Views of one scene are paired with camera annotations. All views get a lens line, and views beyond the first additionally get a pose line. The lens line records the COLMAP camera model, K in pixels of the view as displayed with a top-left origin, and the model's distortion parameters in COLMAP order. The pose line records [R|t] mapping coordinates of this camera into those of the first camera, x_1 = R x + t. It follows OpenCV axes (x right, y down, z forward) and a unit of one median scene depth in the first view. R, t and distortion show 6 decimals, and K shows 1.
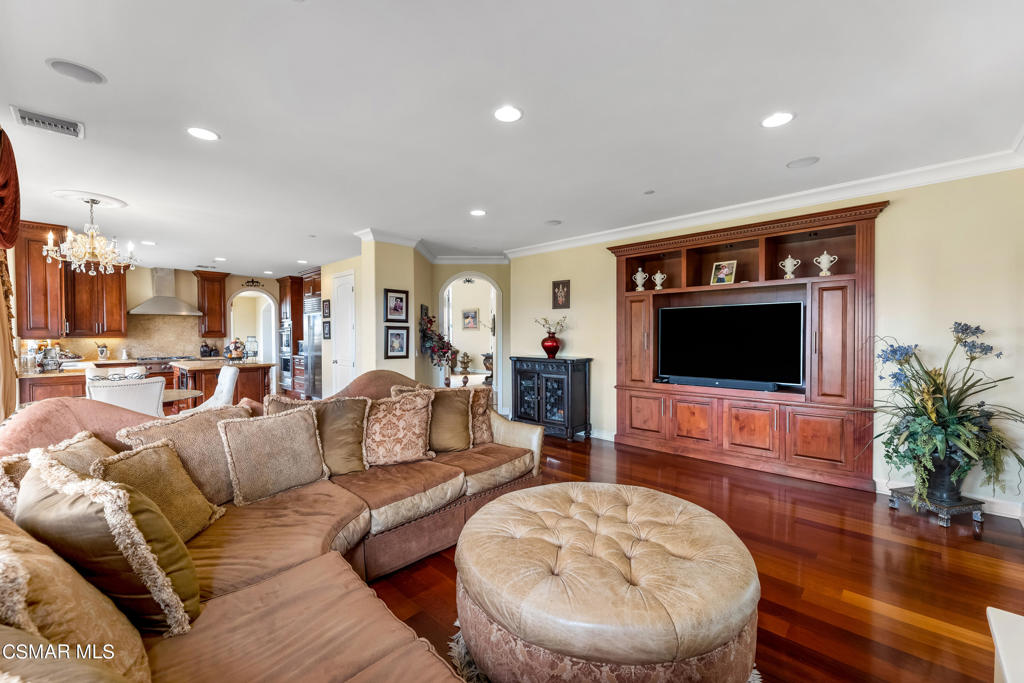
lens RADIAL K [[415.7, 0, 517.3], [0, 415.7, 342.9], [0, 0, 1]] dist [0.004663, -0.002979]
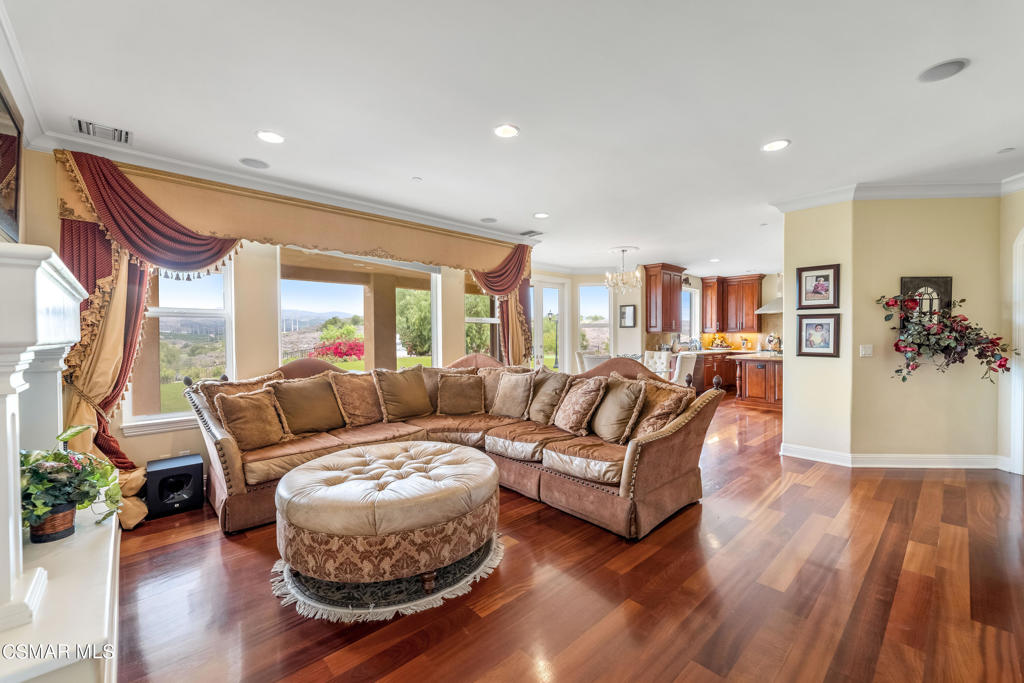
lens RADIAL K [[415.7, 0, 513.3], [0, 415.7, 341.1], [0, 0, 1]] dist [0.004663, -0.002979]
pose [[-0.076831, 0.012629, -0.996964, 0.376323], [-0.012745, 0.999826, 0.013647, 0.004397], [0.996963, 0.013755, -0.076657, 0.369705]]
